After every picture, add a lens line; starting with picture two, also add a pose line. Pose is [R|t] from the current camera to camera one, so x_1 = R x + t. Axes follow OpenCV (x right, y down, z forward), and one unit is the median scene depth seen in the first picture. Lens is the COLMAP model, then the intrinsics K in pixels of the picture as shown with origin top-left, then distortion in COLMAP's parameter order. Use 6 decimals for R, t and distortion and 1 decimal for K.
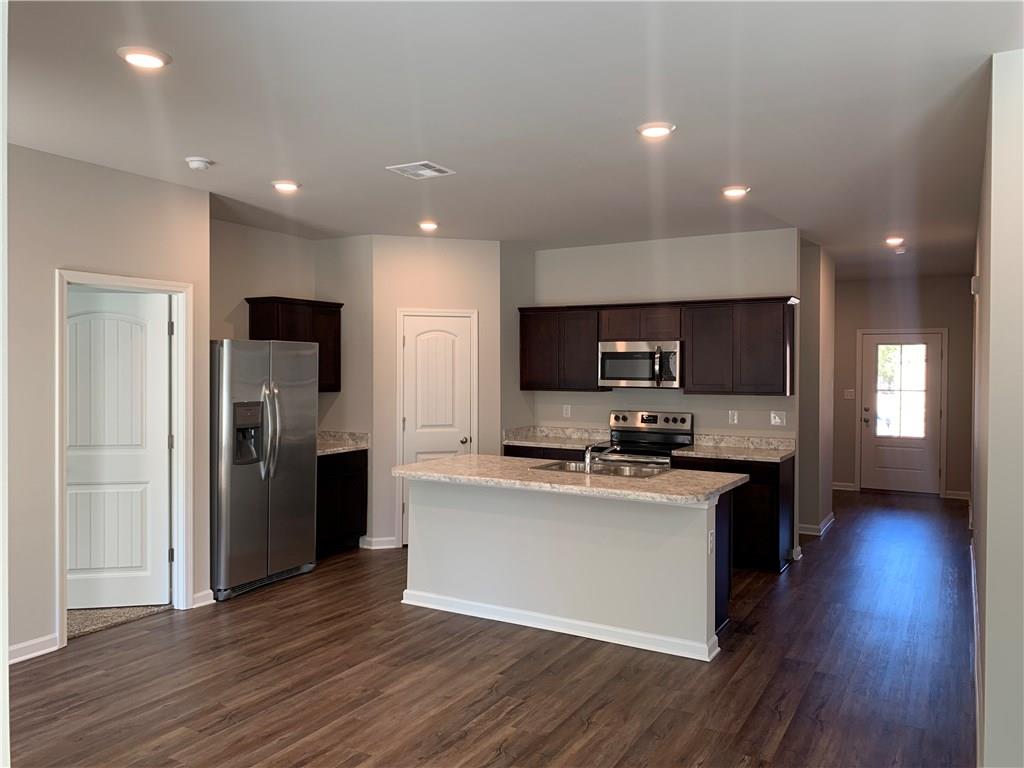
lens RADIAL K [[790.6, 0, 511.8], [0, 790.6, 370.4], [0, 0, 1]] dist [0.005091, -0.006078]
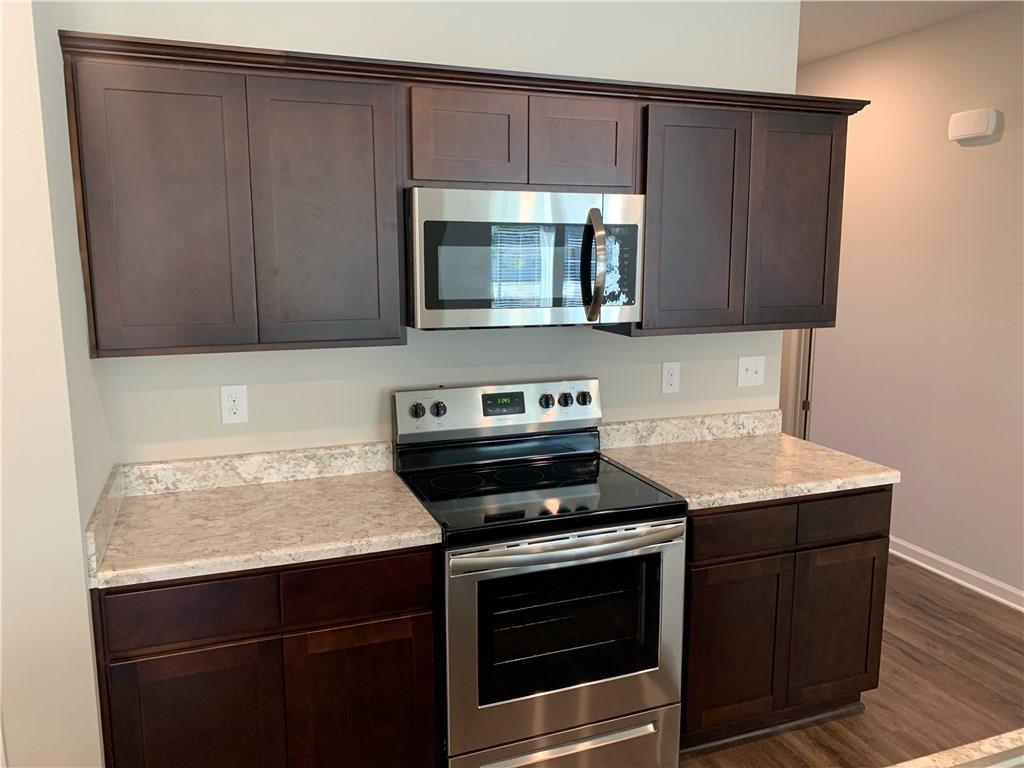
lens RADIAL K [[774.8, 0, 498.4], [0, 774.8, 375.6], [0, 0, 1]] dist [0.055383, -0.099725]
pose [[0.640628, -0.126313, 0.757391, -0.110522], [0.005481, 0.987104, 0.159986, -0.011859], [-0.767832, -0.098340, 0.633059, 0.775961]]
